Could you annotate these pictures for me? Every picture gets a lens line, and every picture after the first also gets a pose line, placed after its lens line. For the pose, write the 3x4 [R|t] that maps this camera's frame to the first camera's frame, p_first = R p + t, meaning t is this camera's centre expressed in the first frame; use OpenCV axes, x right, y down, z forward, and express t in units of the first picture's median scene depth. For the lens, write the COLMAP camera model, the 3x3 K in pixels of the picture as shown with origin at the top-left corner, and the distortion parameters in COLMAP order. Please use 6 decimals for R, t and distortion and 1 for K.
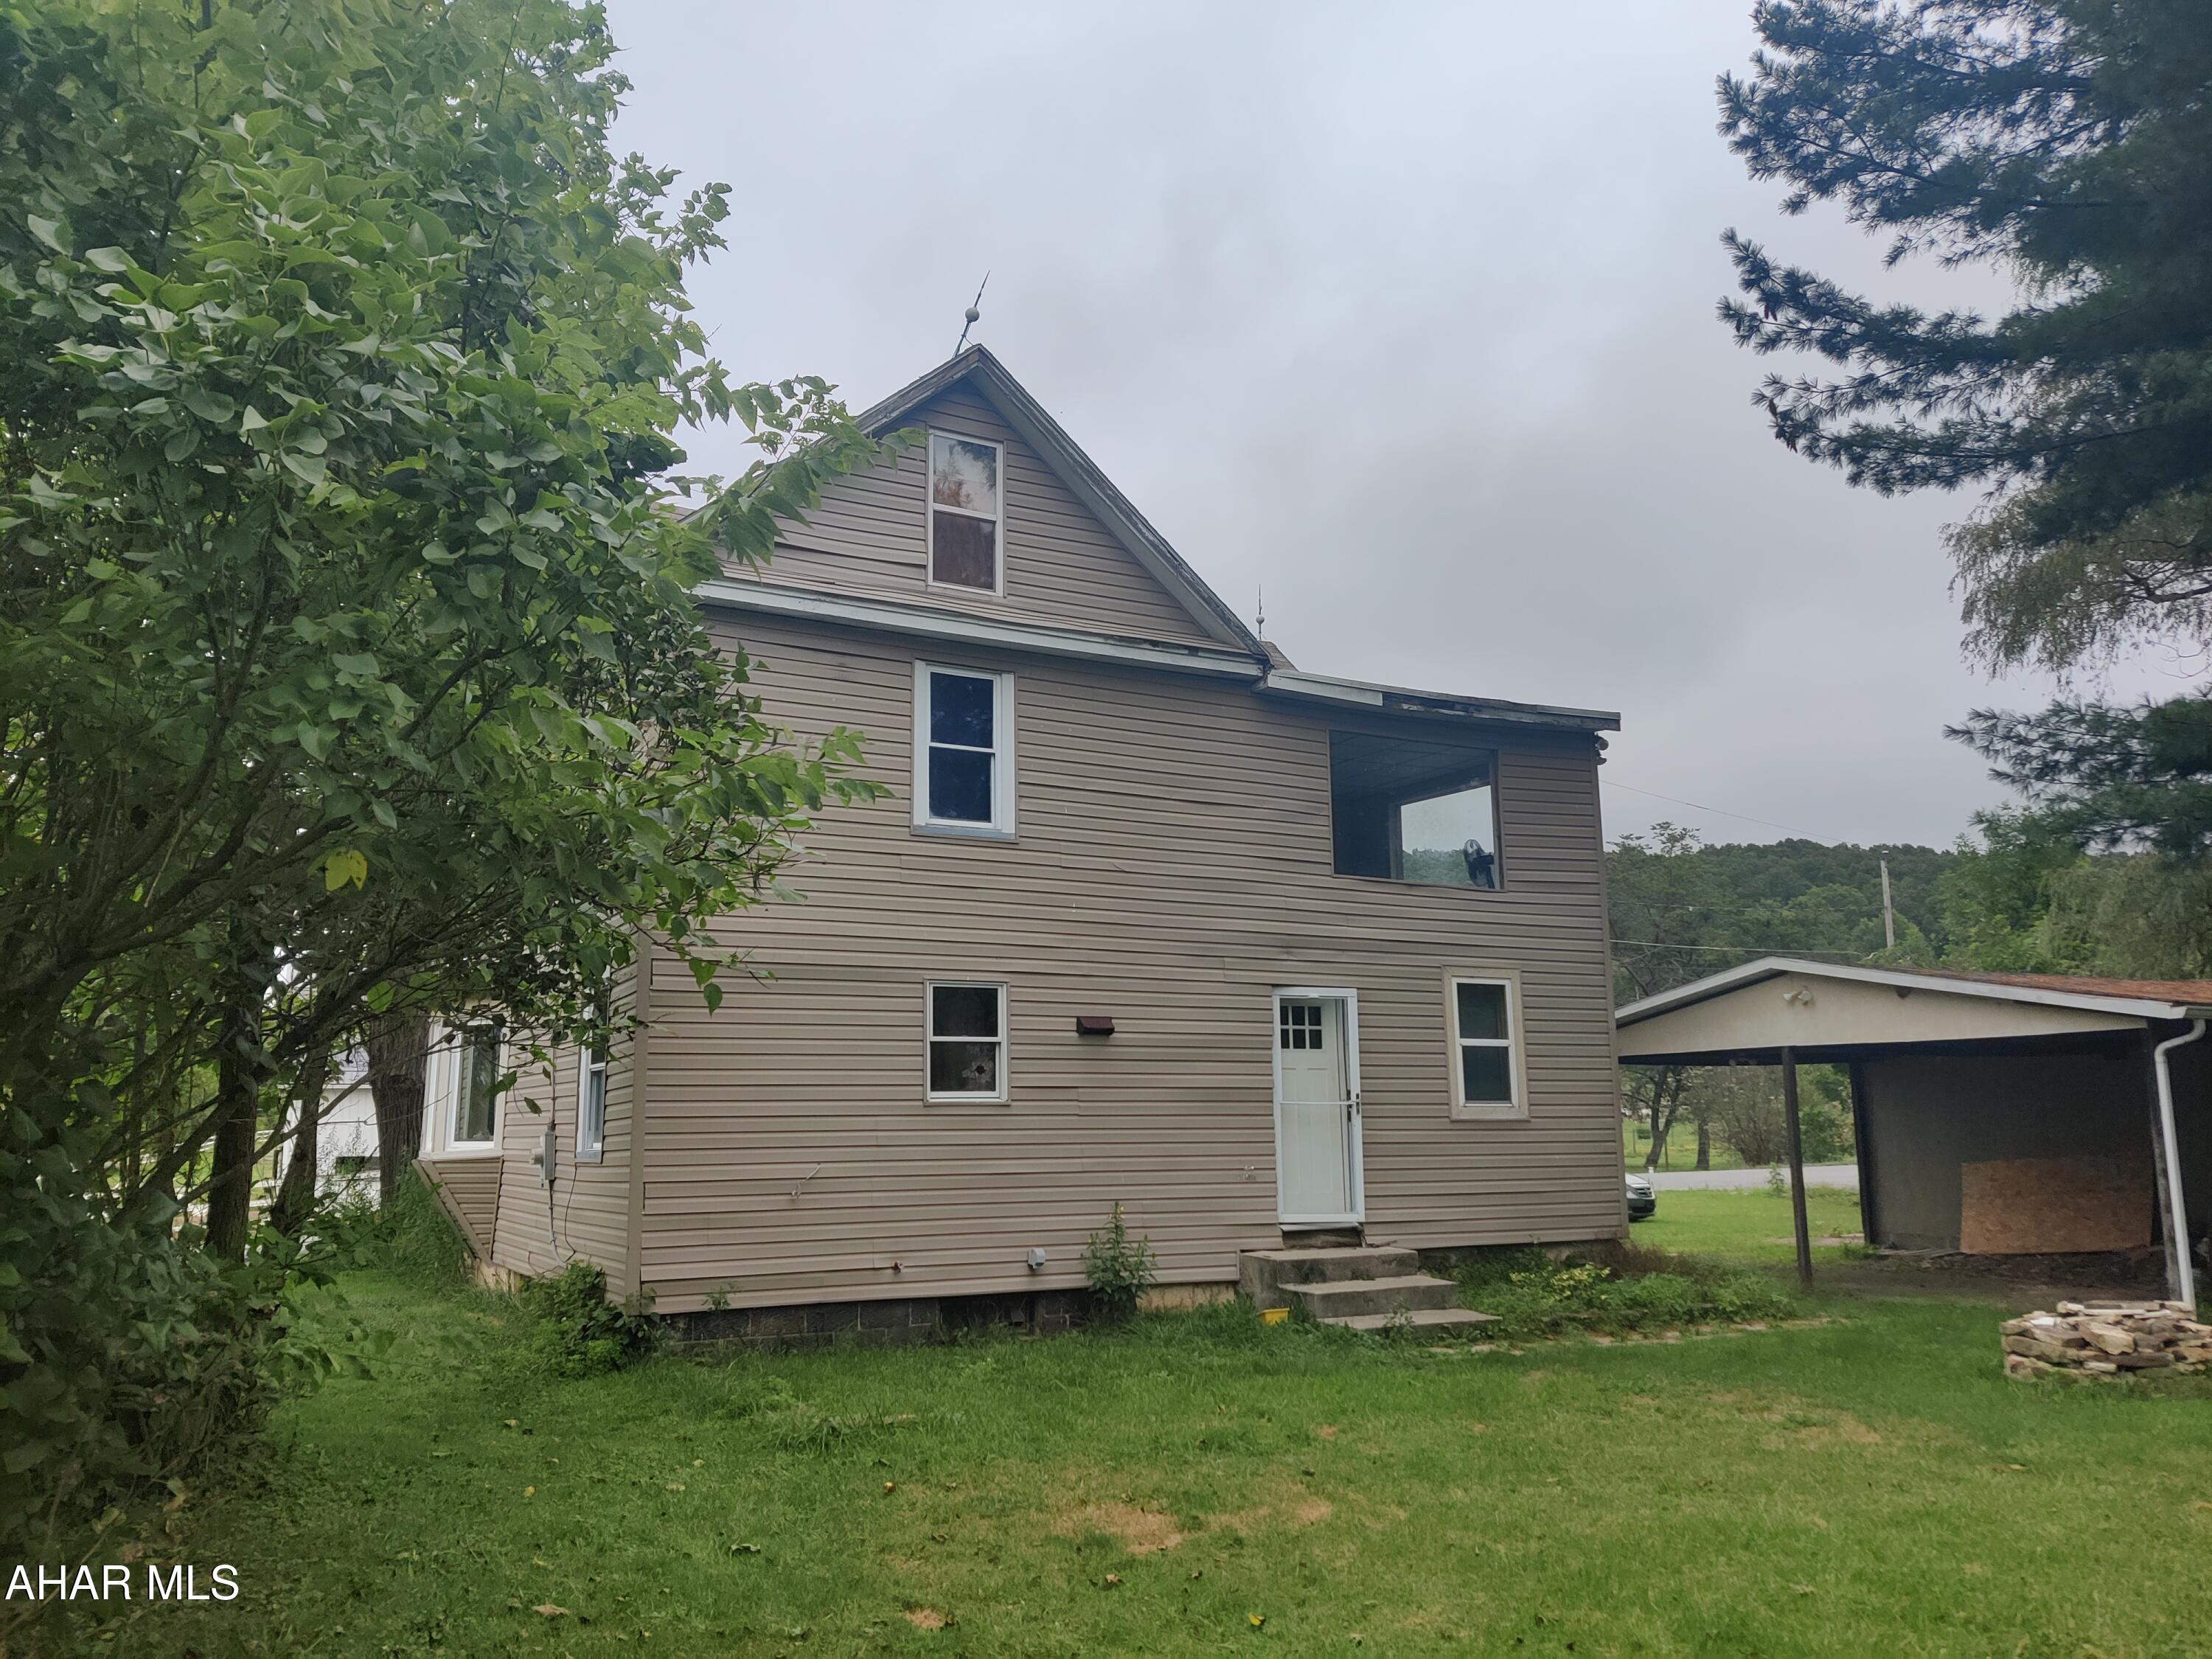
lens RADIAL K [[1592.1, 0, 1106.0], [0, 1592.1, 829.5], [0, 0, 1]] dist [0.005879, -0.003960]
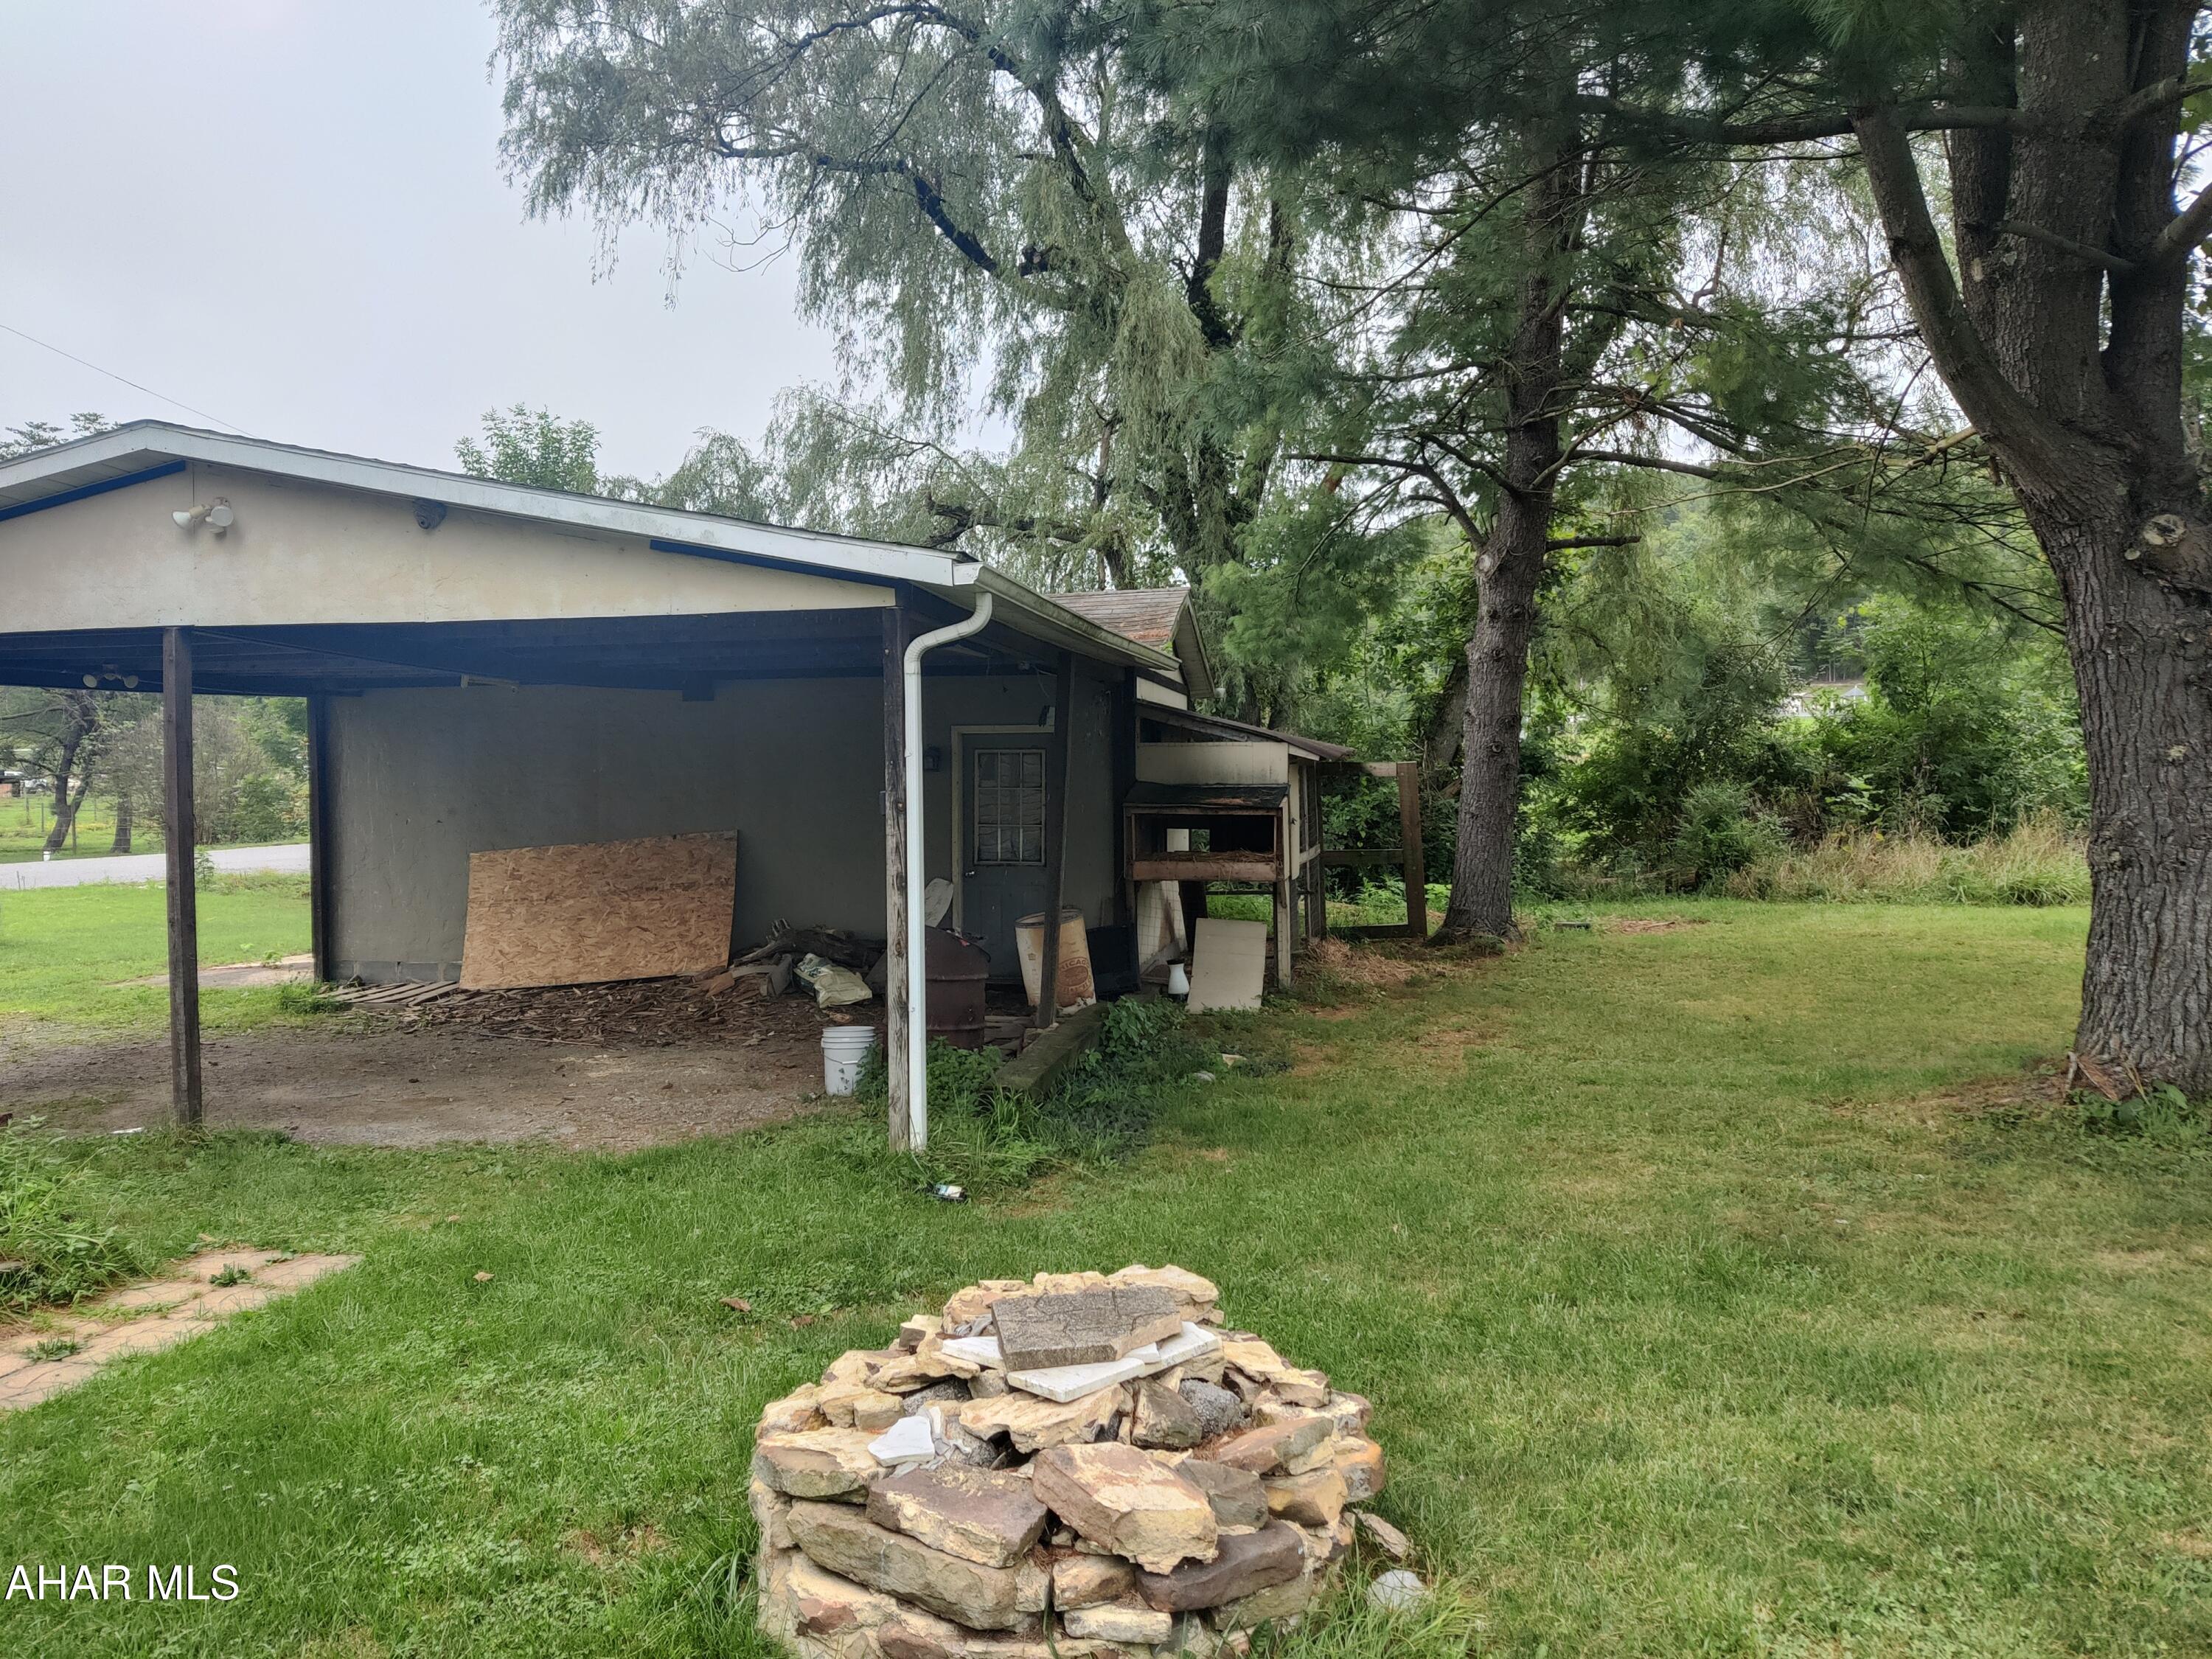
lens RADIAL K [[1678.6, 0, 1083.3], [0, 1678.6, 839.2], [0, 0, 1]] dist [-0.002646, -0.010766]
pose [[0.648834, -0.027509, 0.760432, 0.177562], [-0.130840, 0.980429, 0.147106, 0.069998], [-0.749596, -0.194942, 0.632537, 0.378978]]
